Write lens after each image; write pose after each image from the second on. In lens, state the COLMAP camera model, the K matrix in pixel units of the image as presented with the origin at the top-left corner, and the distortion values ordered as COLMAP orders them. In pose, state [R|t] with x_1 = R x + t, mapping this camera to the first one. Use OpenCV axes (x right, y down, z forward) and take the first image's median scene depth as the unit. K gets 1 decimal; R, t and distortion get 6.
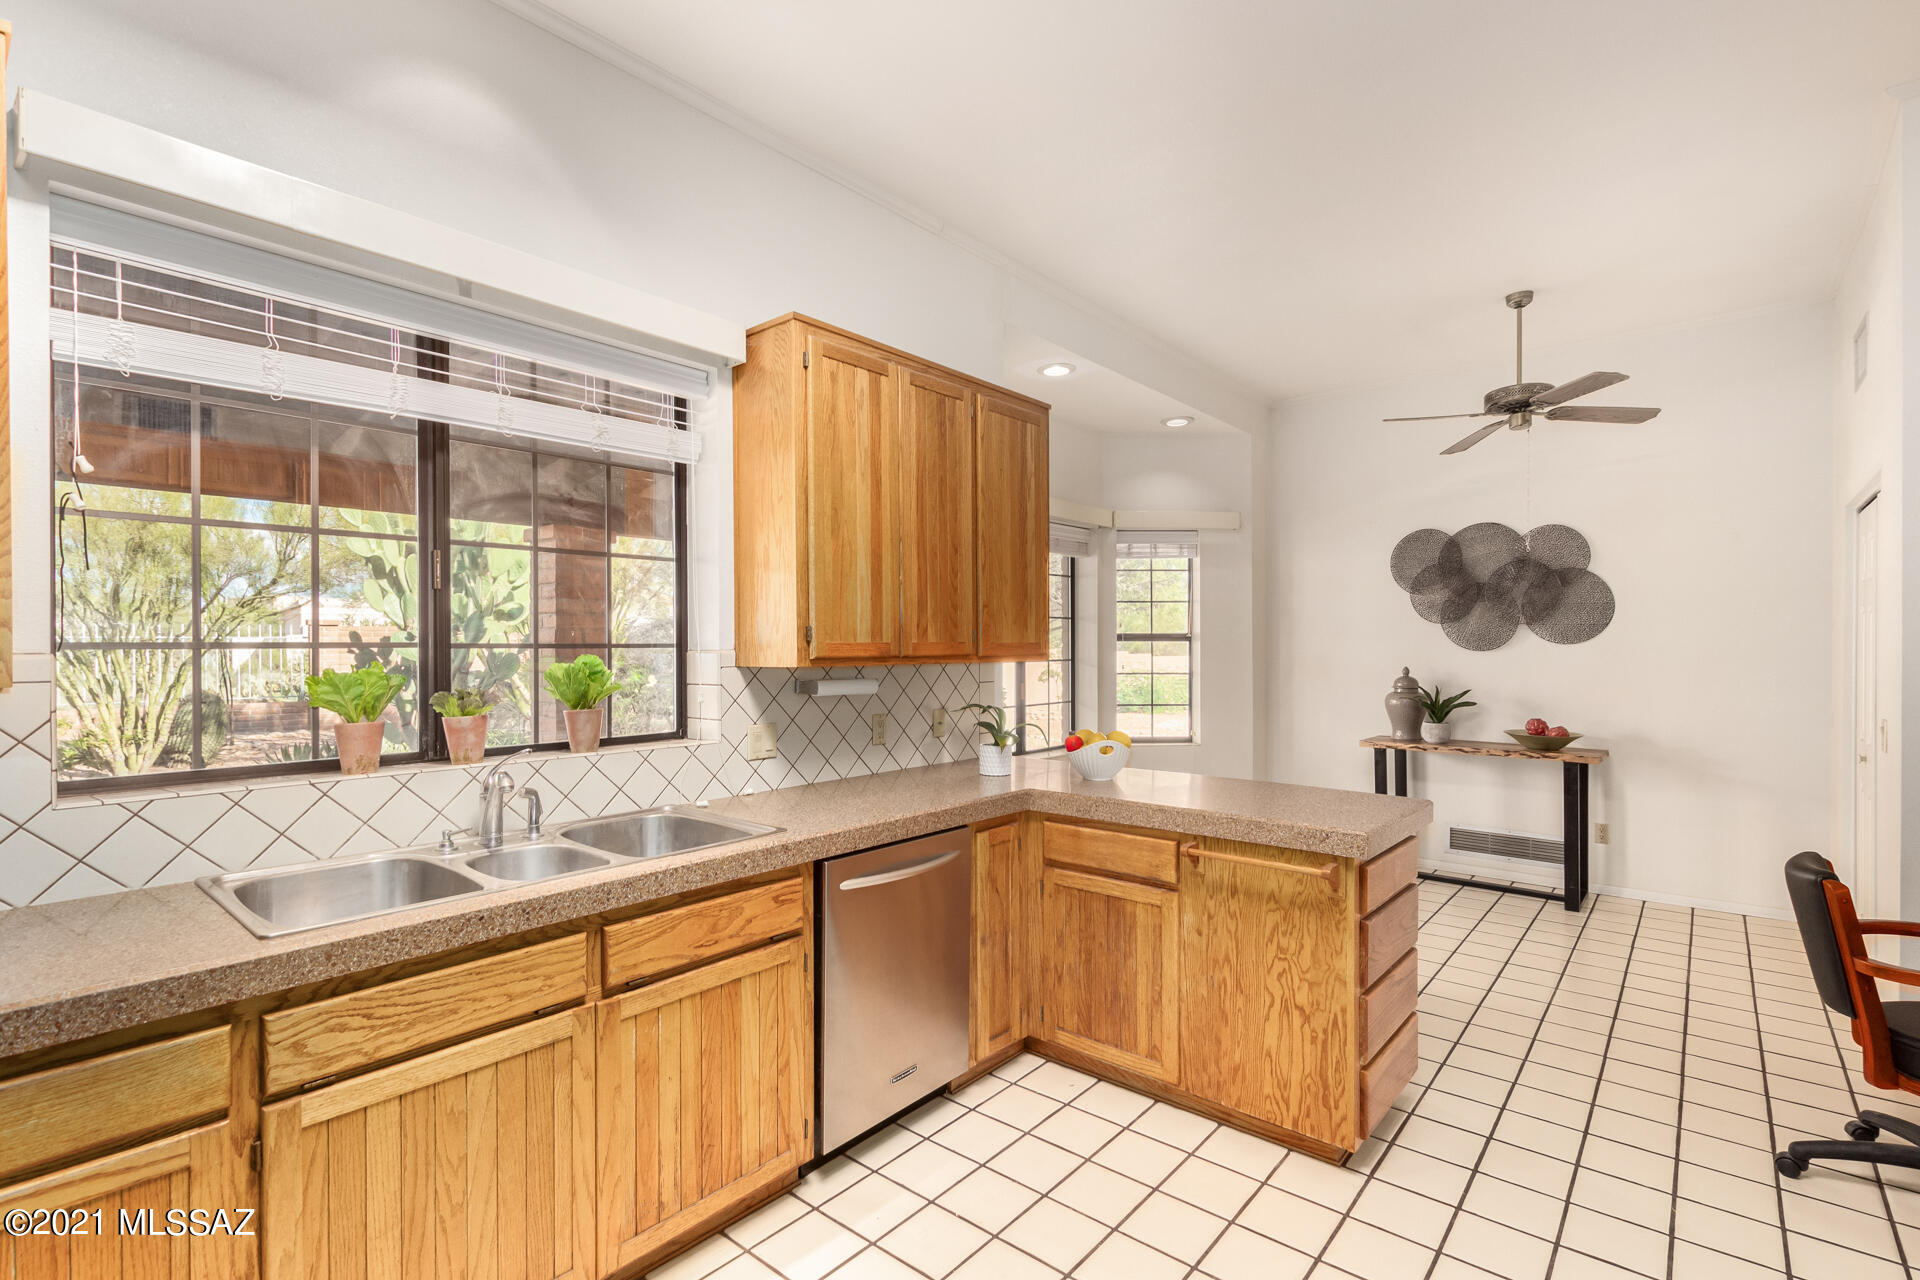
lens RADIAL K [[917.3, 0, 956.1], [0, 917.3, 647.2], [0, 0, 1]] dist [0.006424, -0.000487]
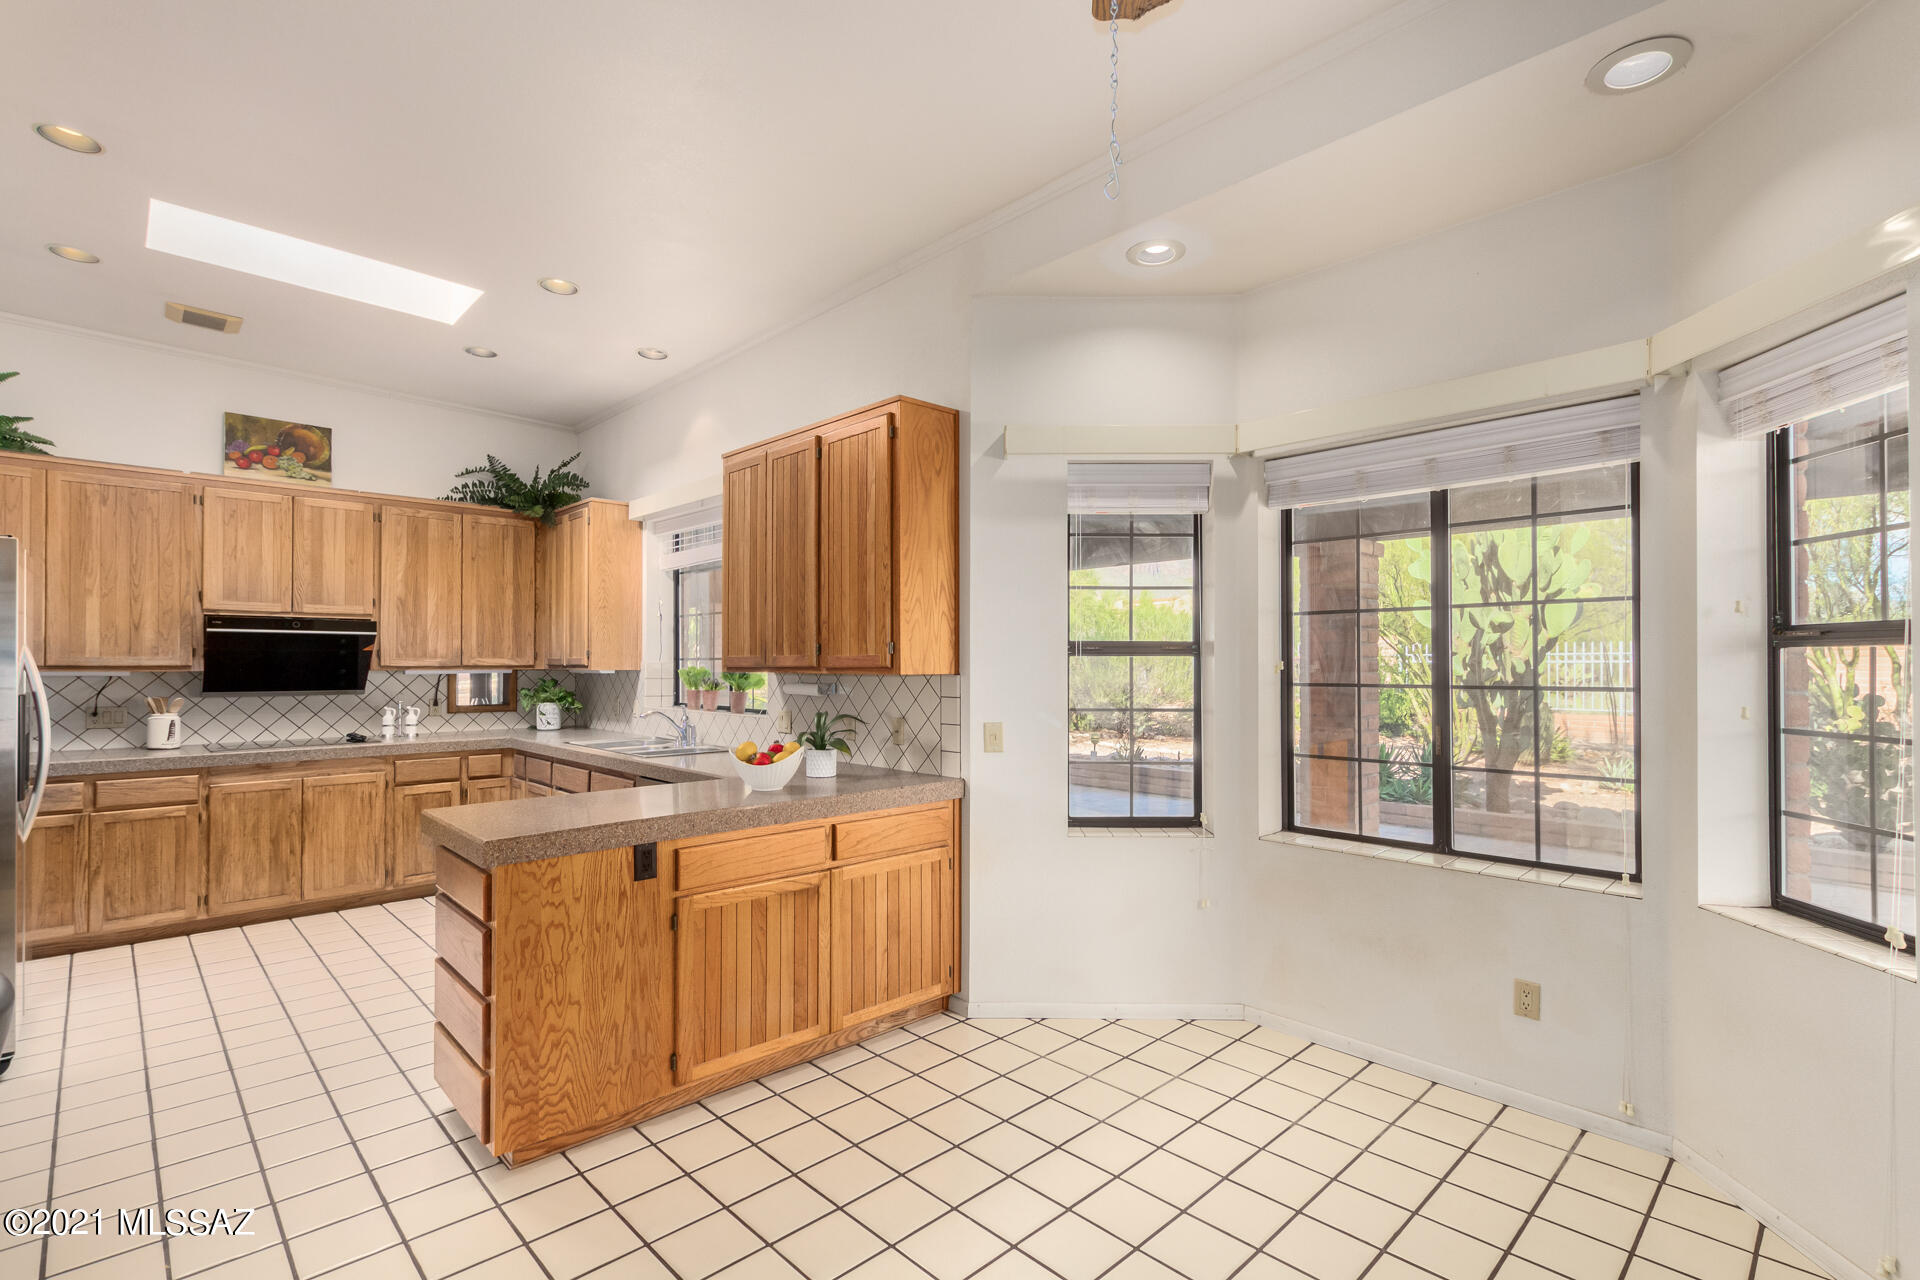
lens RADIAL K [[886.8, 0, 982.4], [0, 886.8, 656.5], [0, 0, 1]] dist [0.005911, -0.003786]
pose [[-0.099220, -0.004445, -0.995056, 0.736499], [0.000001, 0.999990, -0.004468, 0.000697], [0.995066, -0.000444, -0.099219, 0.883794]]
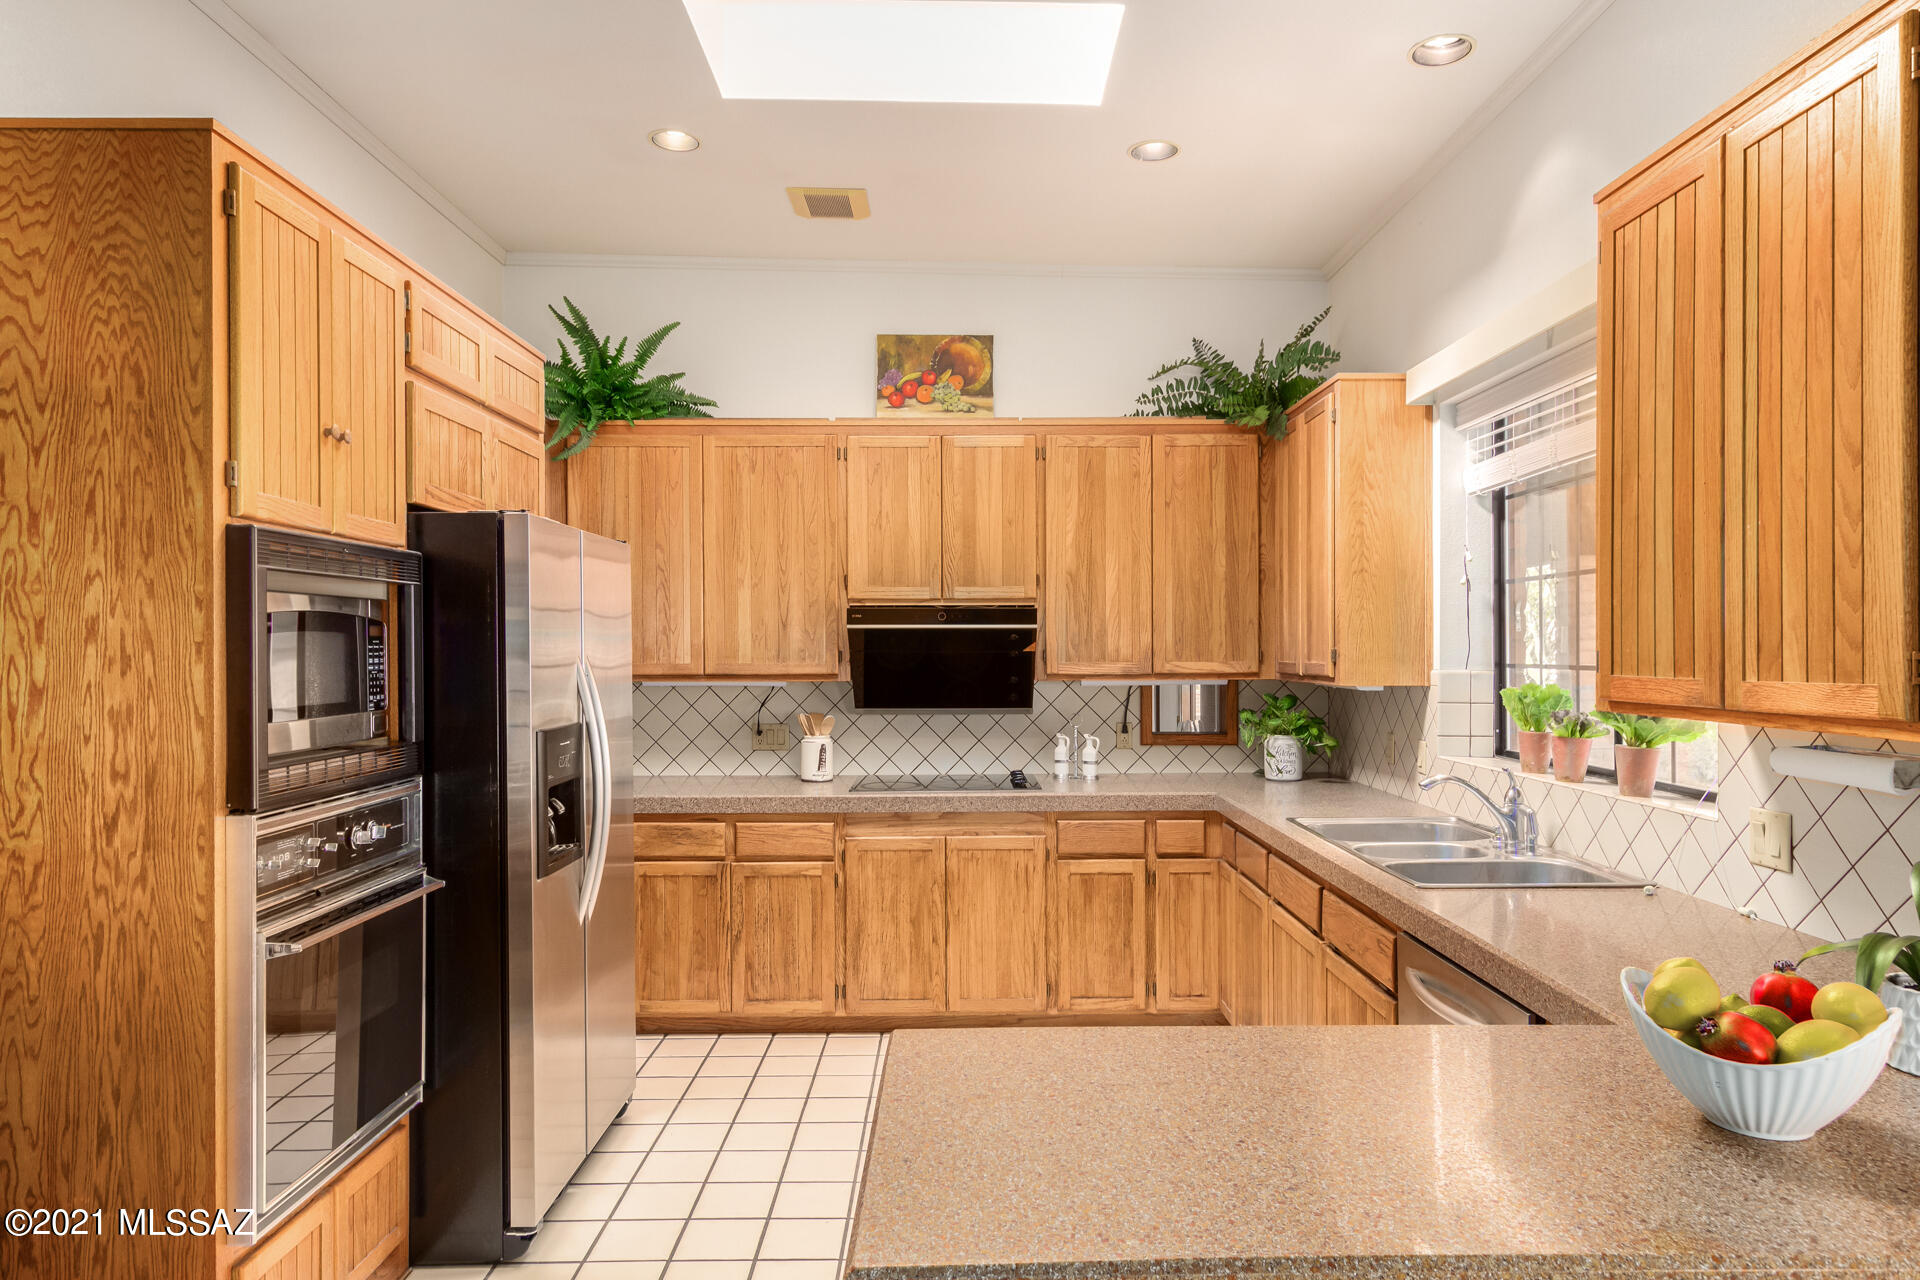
lens RADIAL K [[1195.3, 0, 972.7], [0, 1195.3, 654.8], [0, 0, 1]] dist [0.003305, 0.002187]
pose [[-0.759733, 0.009541, -0.650165, 0.422561], [0.006064, 0.999953, 0.007588, -0.015912], [0.650207, 0.001823, -0.759755, 0.755373]]
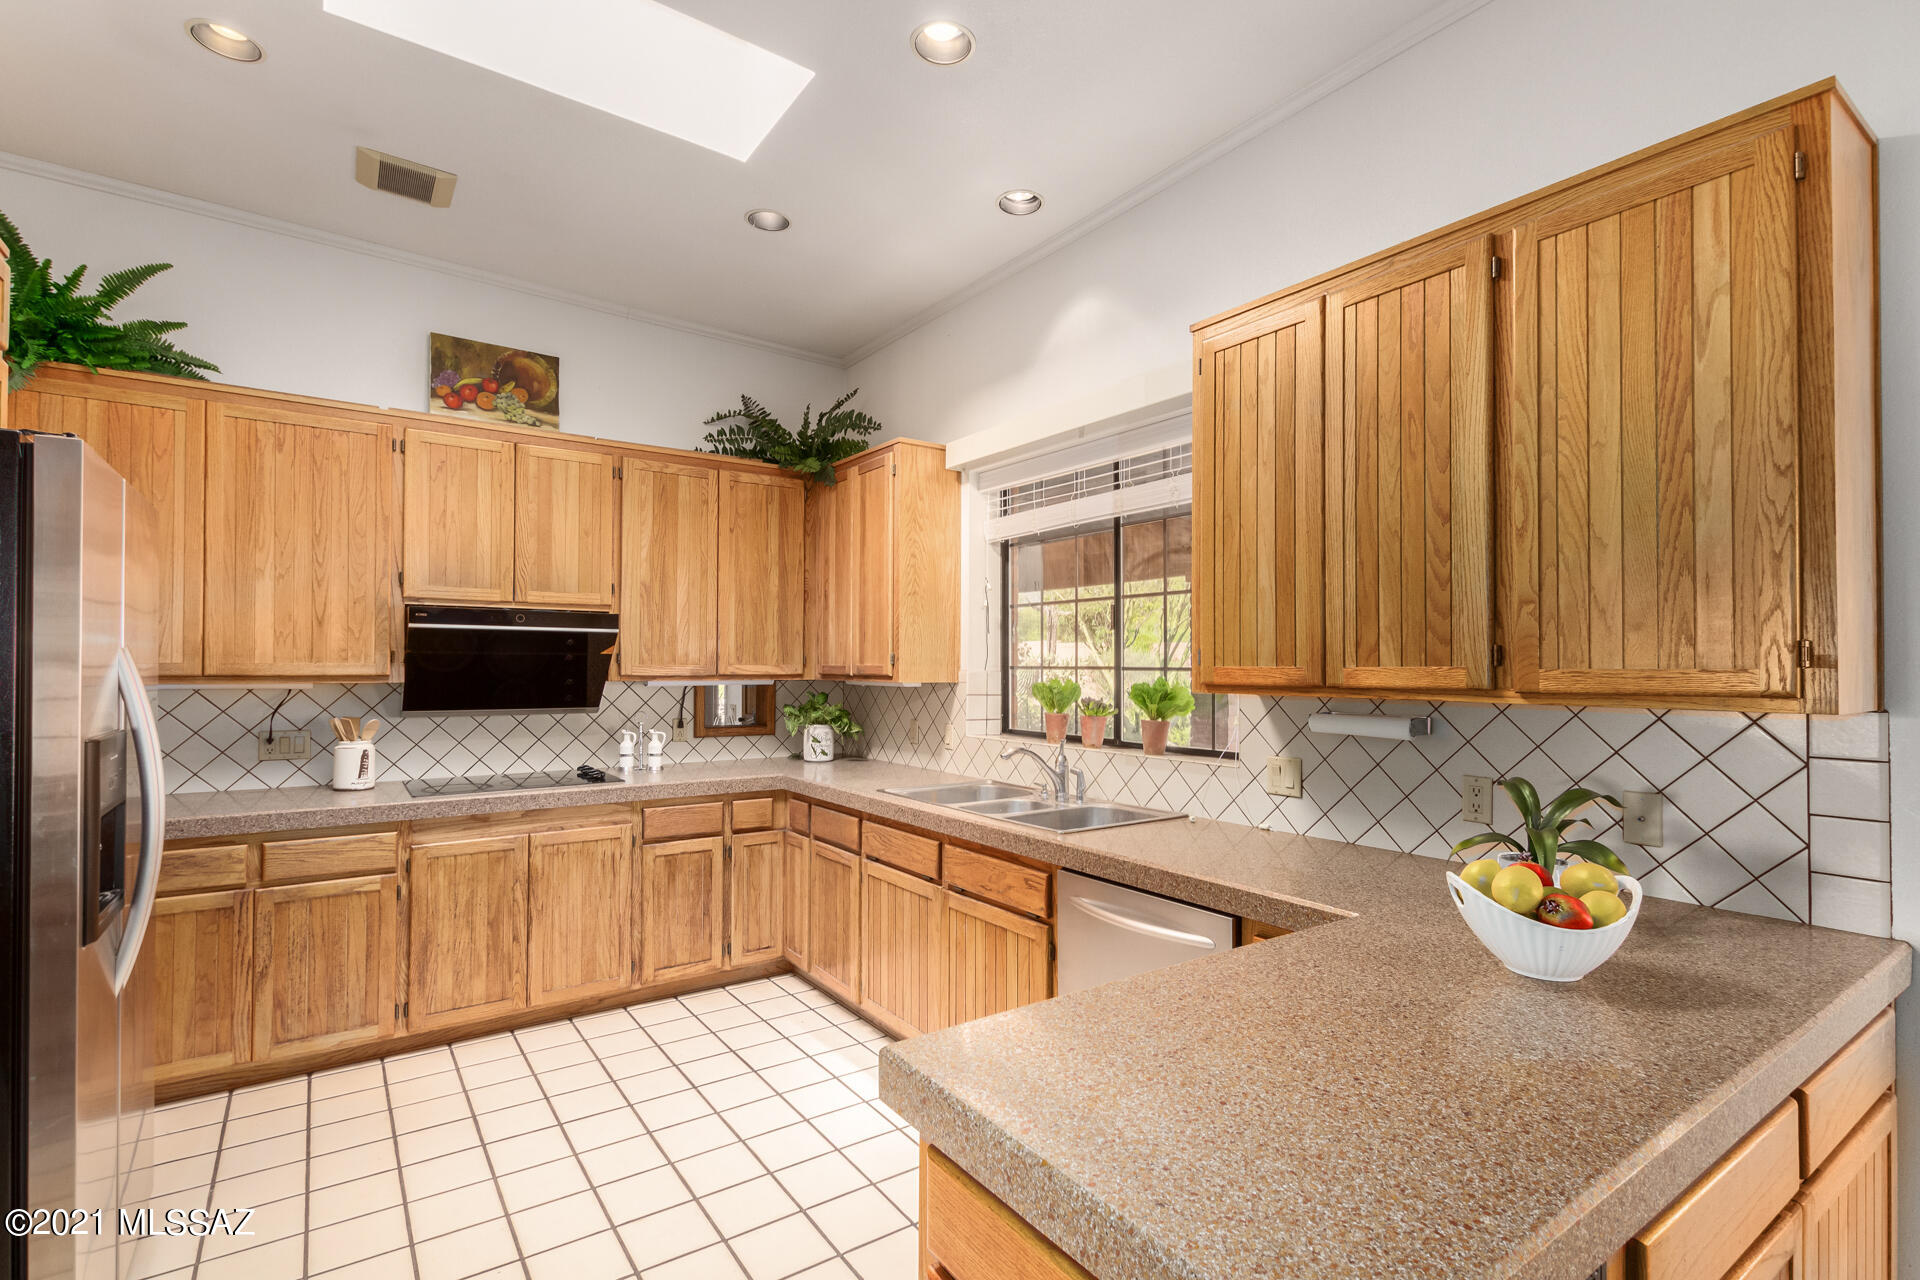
lens RADIAL K [[886.8, 0, 983.4], [0, 886.8, 657.9], [0, 0, 1]] dist [0.005911, -0.003786]
pose [[-0.241027, -0.006212, -0.970499, 0.430922], [-0.002980, 0.999980, -0.005661, -0.004617], [0.970514, 0.001527, -0.241041, 0.559636]]
